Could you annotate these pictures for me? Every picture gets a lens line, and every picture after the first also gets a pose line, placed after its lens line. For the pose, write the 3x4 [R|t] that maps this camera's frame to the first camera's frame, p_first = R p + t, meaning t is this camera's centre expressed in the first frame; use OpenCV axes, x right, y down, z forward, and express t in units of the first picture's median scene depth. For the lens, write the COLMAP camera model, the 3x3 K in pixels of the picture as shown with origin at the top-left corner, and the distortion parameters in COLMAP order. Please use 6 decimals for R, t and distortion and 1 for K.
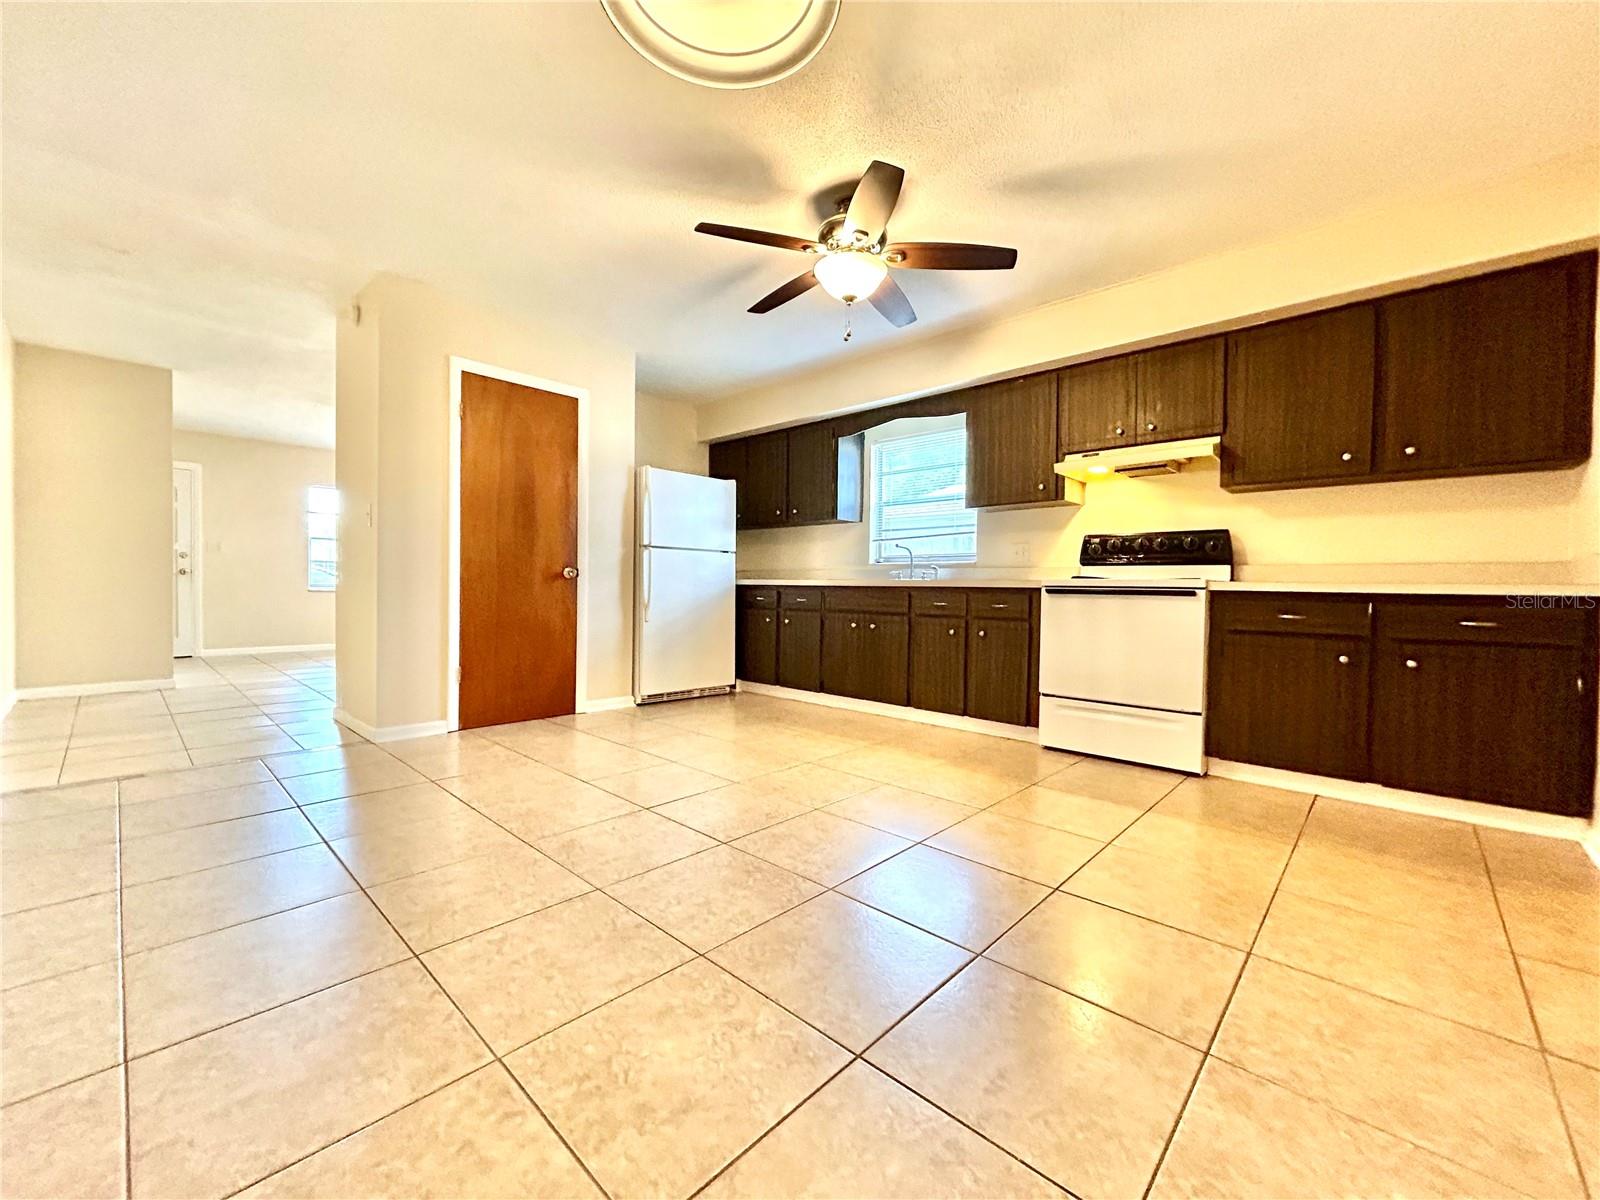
lens RADIAL K [[646.4, 0, 798.6], [0, 646.4, 596.3], [0, 0, 1]] dist [0.002046, 0.000149]
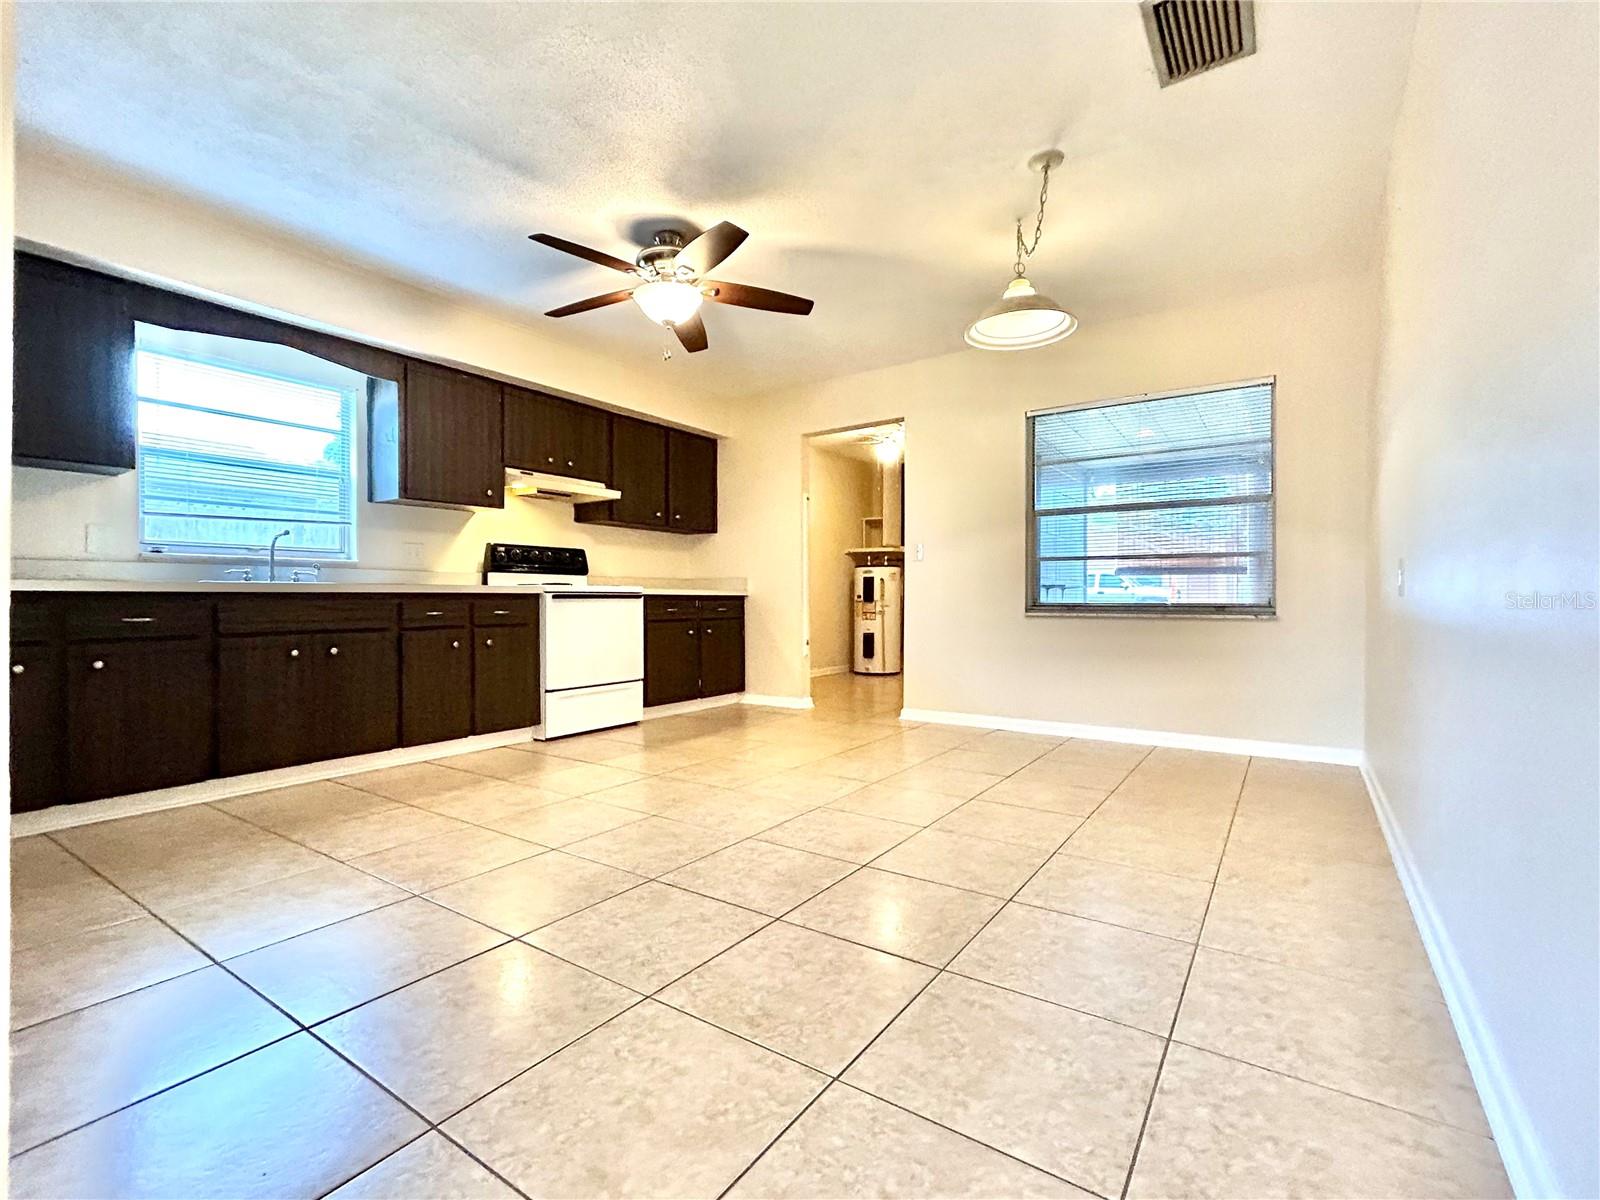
lens RADIAL K [[720.1, 0, 800.6], [0, 720.1, 598.5], [0, 0, 1]] dist [0.001039, -0.000005]
pose [[-0.148303, -0.014156, 0.988841, -0.839472], [0.013416, 0.999777, 0.016324, -0.017695], [-0.988851, 0.015687, -0.148080, 0.720567]]
